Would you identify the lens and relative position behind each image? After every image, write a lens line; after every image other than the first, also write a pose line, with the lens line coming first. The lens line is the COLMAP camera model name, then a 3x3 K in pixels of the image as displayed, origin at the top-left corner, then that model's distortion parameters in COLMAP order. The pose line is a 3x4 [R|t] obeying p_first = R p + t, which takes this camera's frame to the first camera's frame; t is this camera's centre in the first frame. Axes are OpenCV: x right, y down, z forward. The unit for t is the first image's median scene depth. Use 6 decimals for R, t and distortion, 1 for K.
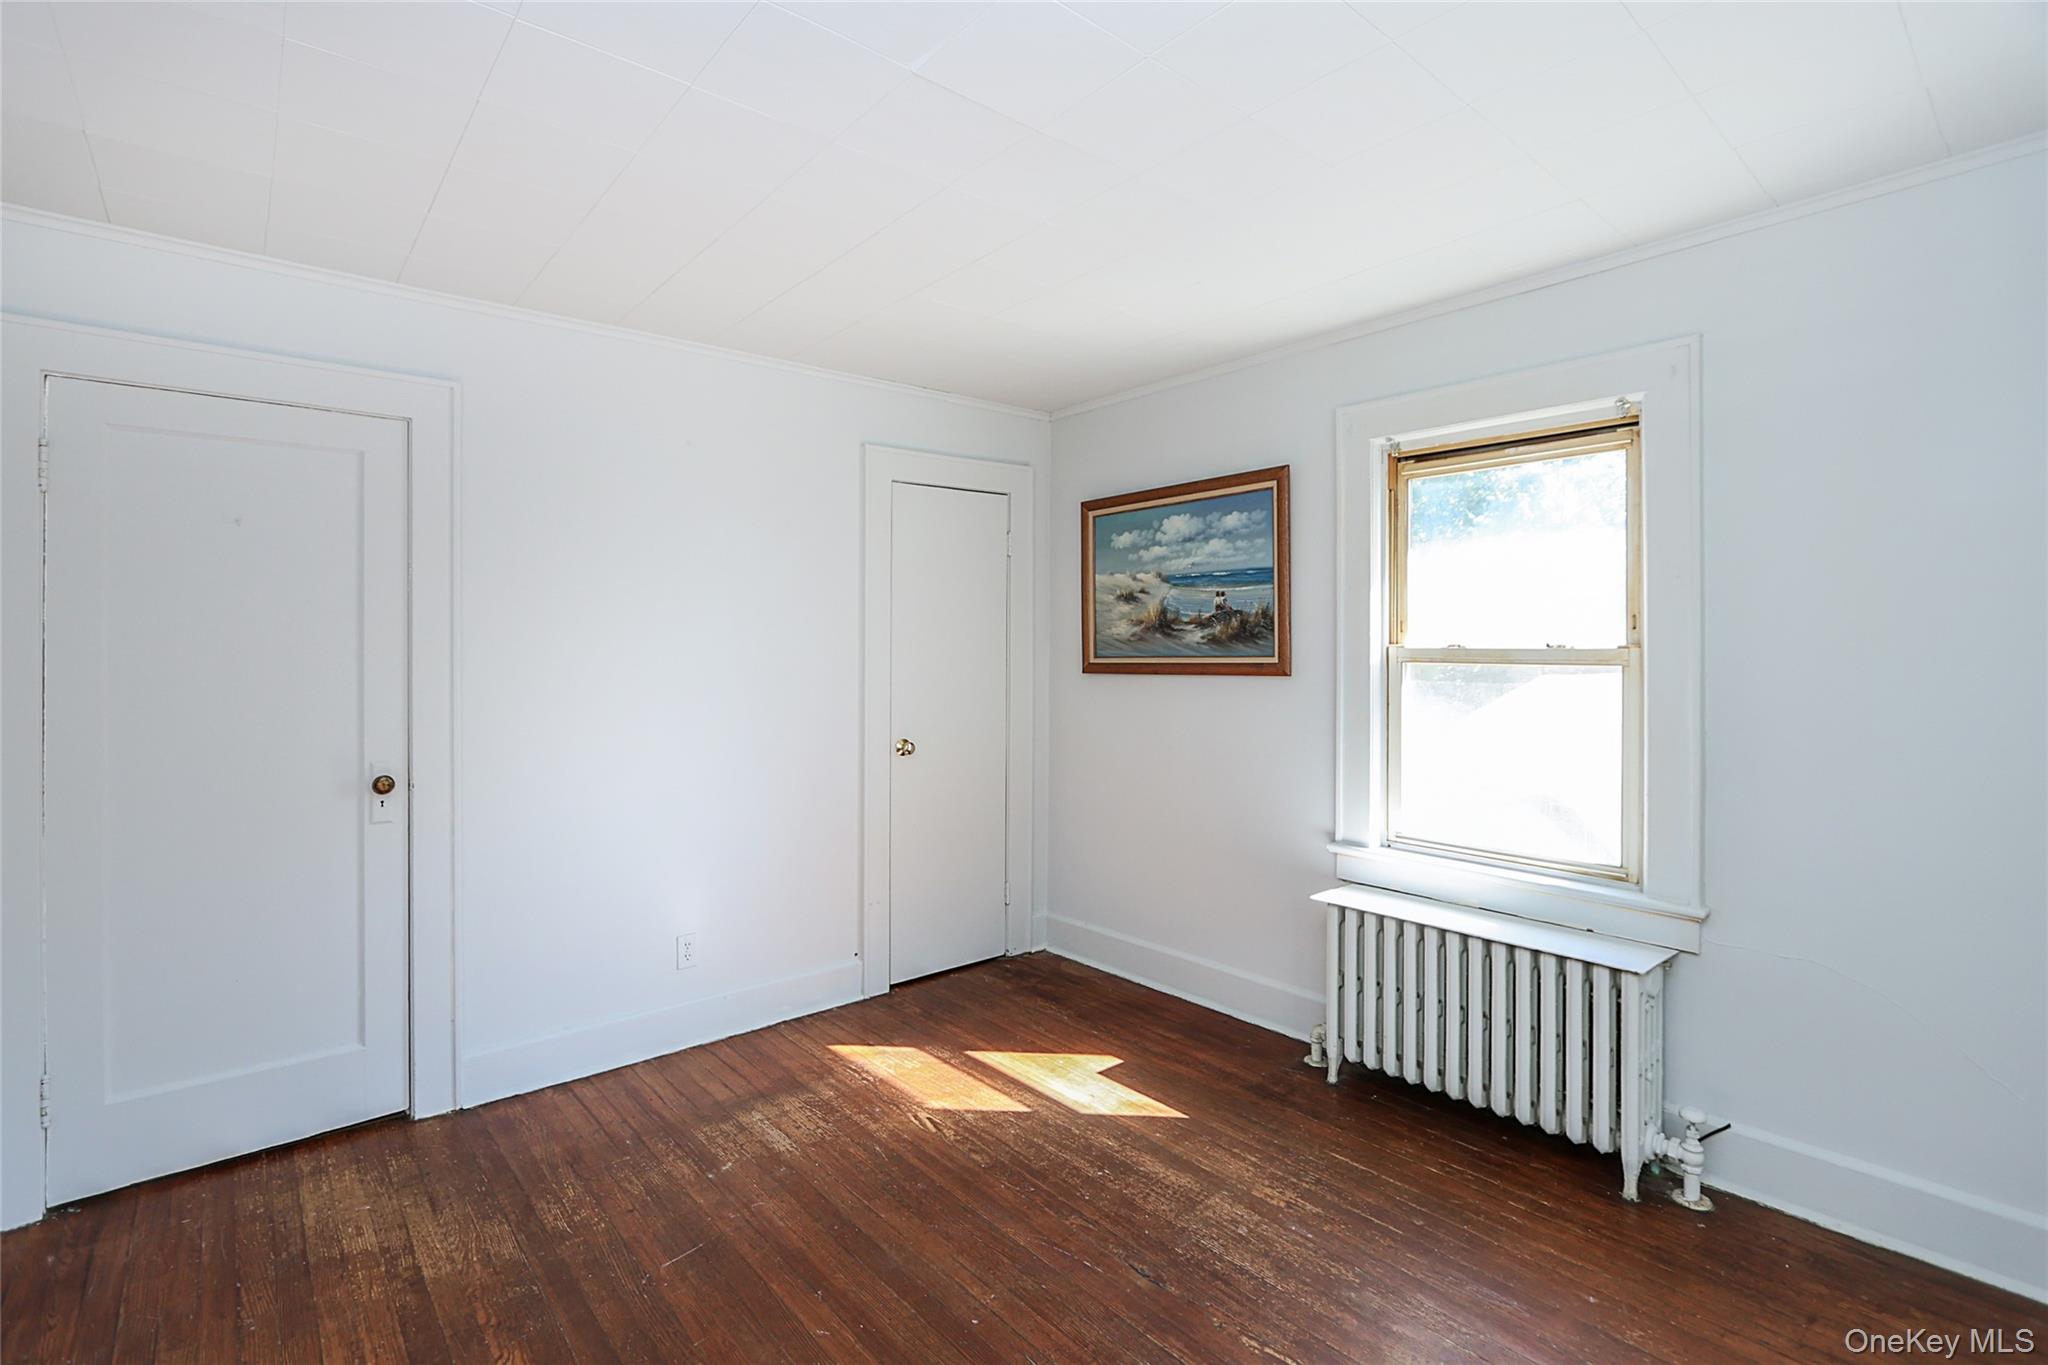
lens RADIAL K [[966.2, 0, 1024.0], [0, 966.2, 682.5], [0, 0, 1]] dist [-0.001131, -0.000121]
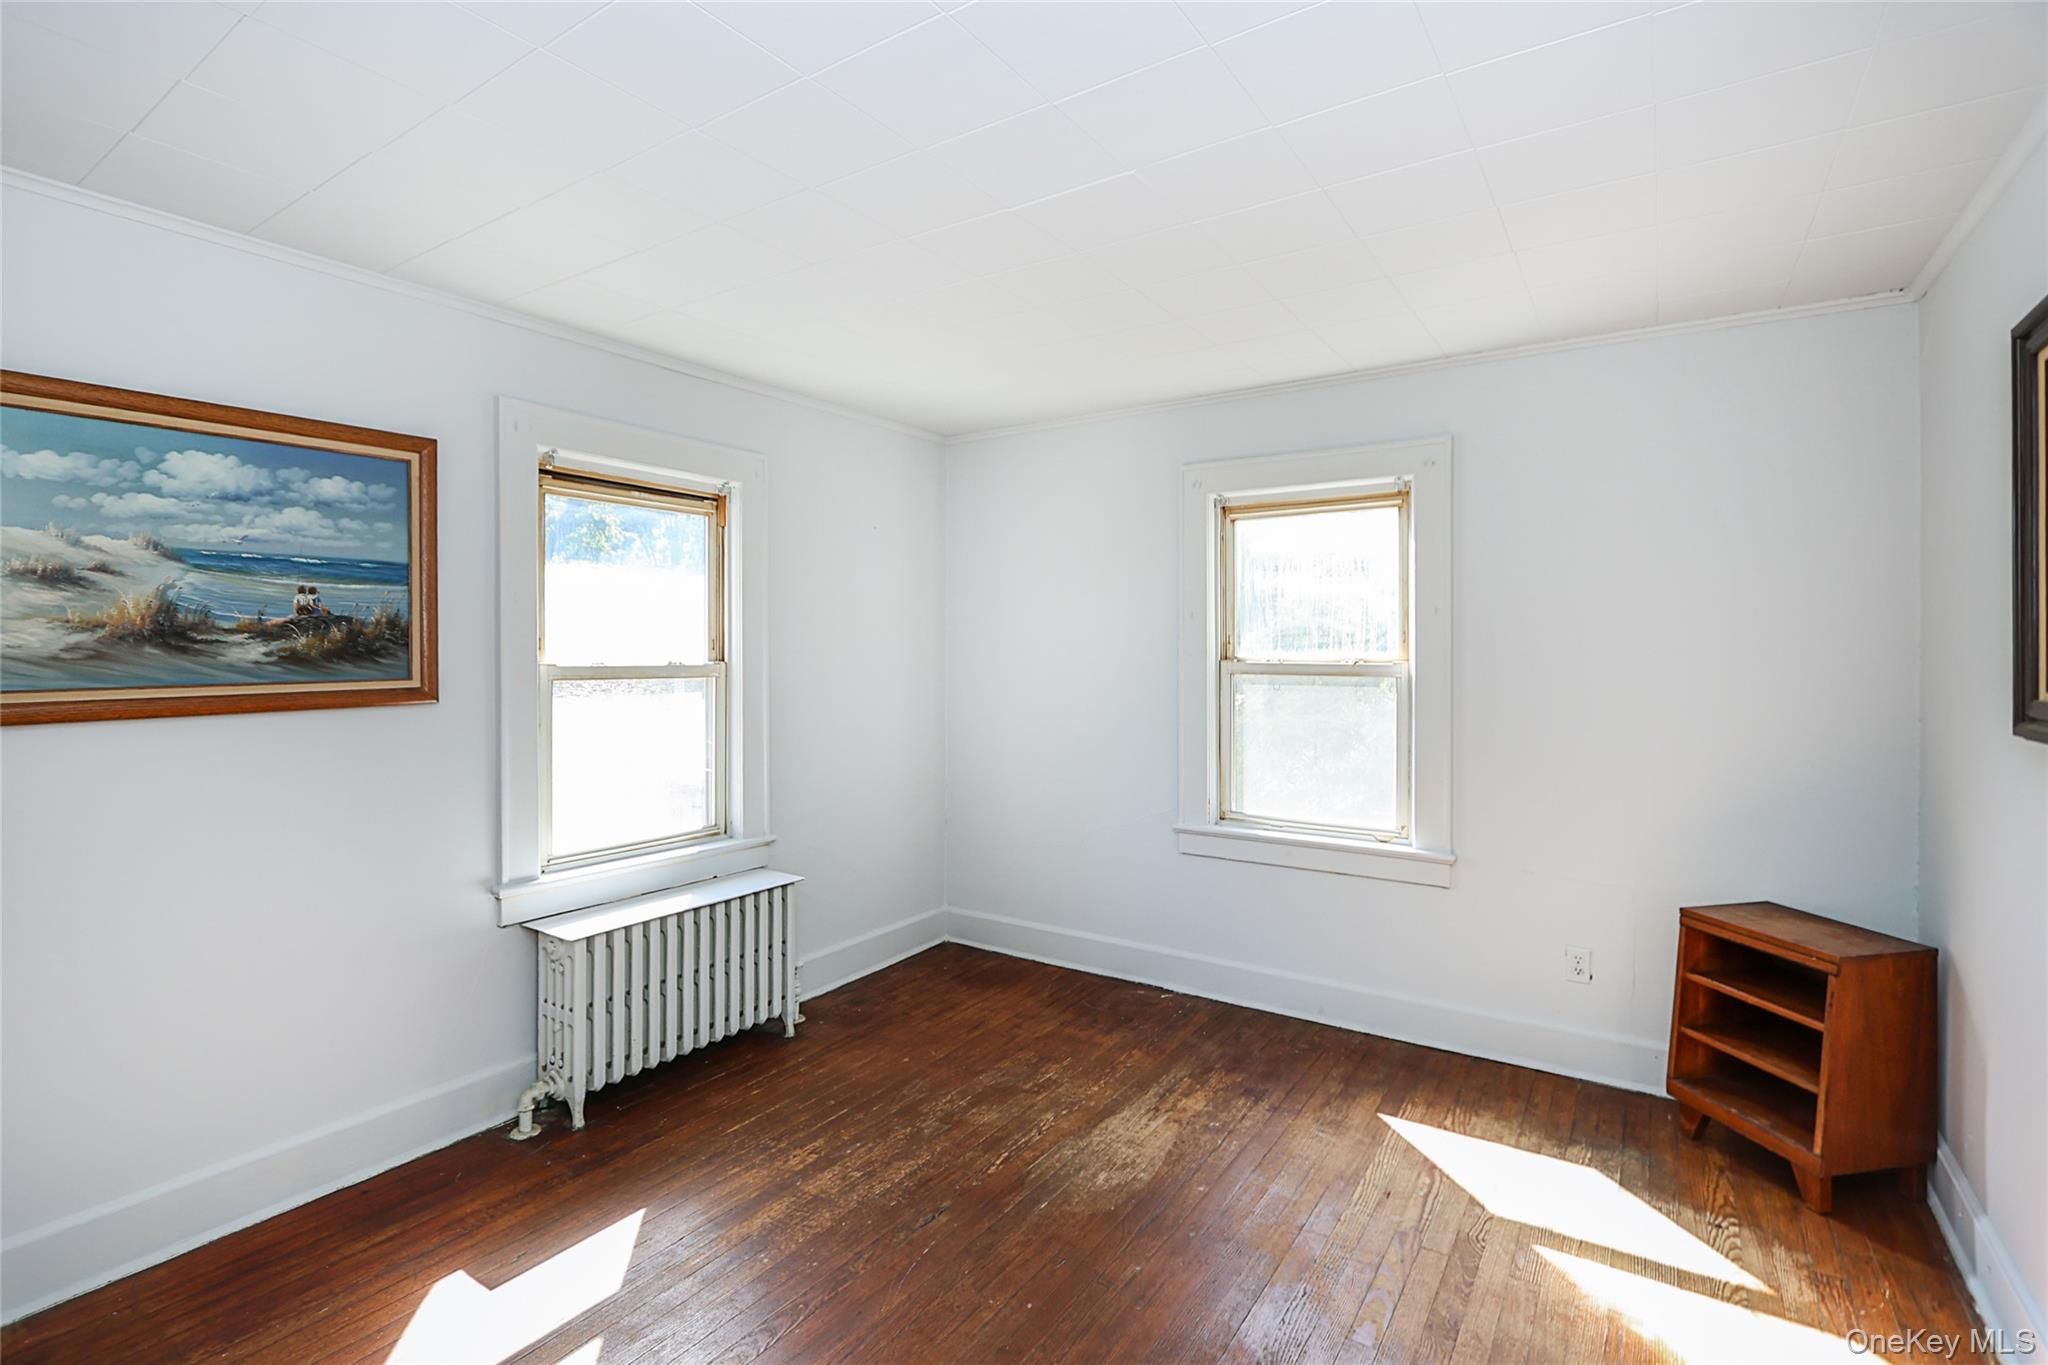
lens RADIAL K [[966.2, 0, 1024.0], [0, 966.2, 682.5], [0, 0, 1]] dist [-0.001131, -0.000121]
pose [[-0.276128, -0.037159, 0.960402, -0.594968], [0.027824, 0.998524, 0.046634, -0.044805], [-0.960718, 0.039599, -0.274687, 0.707628]]
